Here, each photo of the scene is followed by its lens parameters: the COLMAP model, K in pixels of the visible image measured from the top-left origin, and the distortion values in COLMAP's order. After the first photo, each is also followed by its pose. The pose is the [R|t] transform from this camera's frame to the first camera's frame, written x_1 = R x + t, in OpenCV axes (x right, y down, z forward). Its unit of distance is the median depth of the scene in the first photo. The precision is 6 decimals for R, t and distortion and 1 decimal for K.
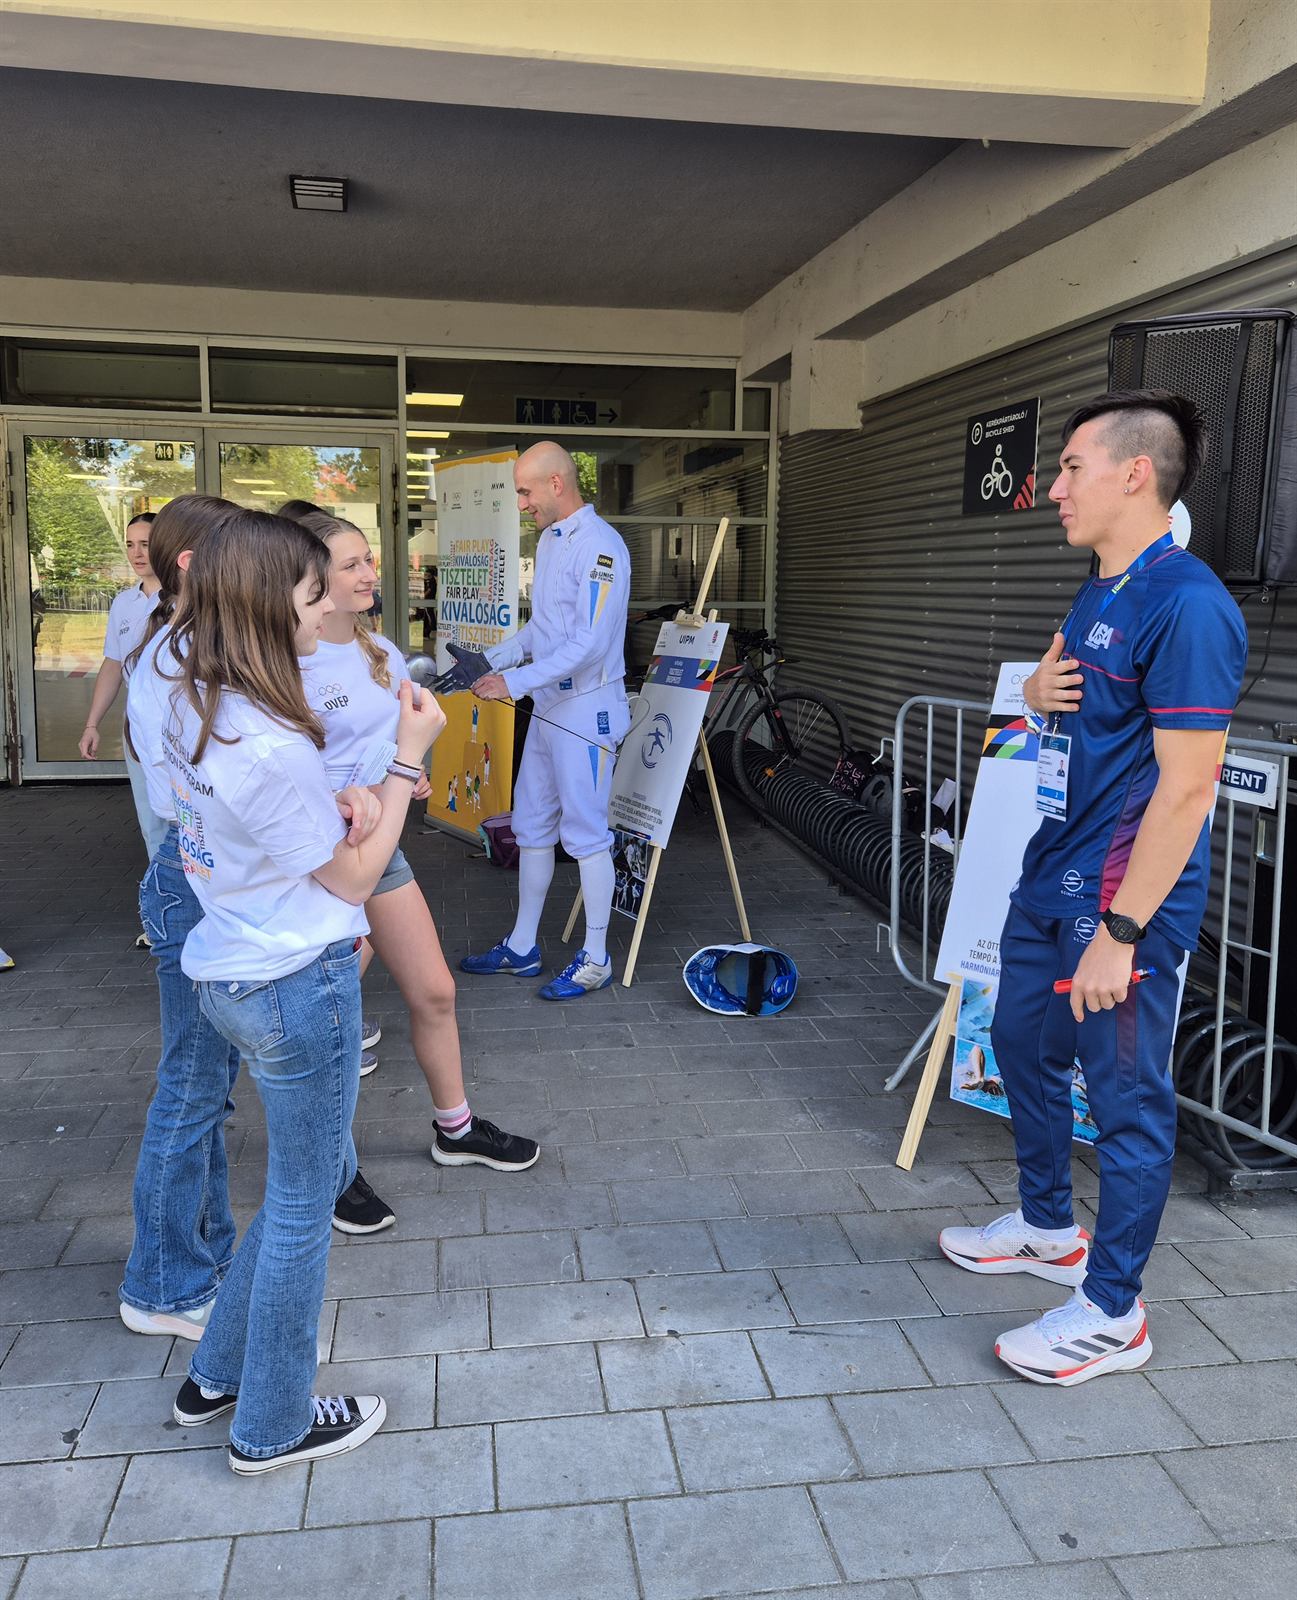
lens RADIAL K [[1276.5, 0, 646.1], [0, 1276.5, 796.3], [0, 0, 1]] dist [0.066407, -0.005420]
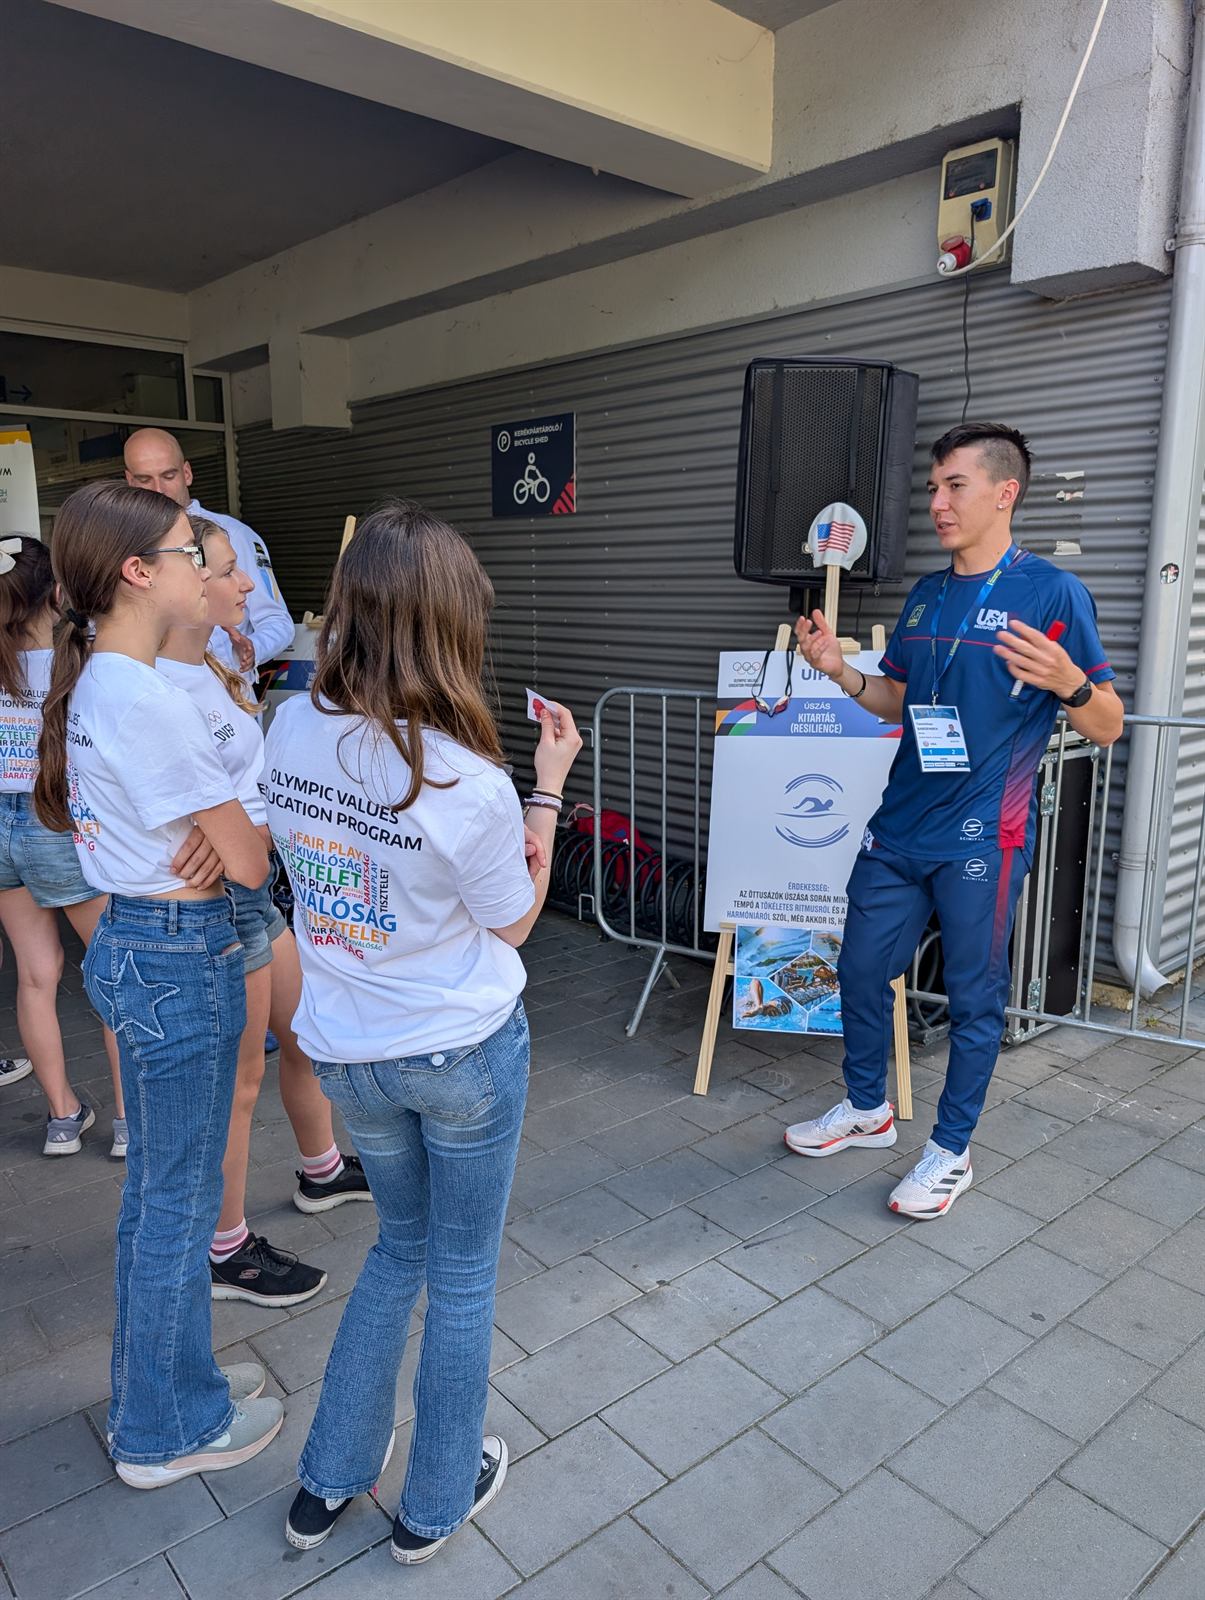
lens RADIAL K [[1166.1, 0, 605.9], [0, 1166.1, 880.2], [0, 0, 1]] dist [0.029137, -0.004094]
pose [[0.835530, -0.149739, 0.528648, -0.411971], [0.102117, 0.987705, 0.118370, -0.038059], [-0.539872, -0.044918, 0.840548, 0.169956]]
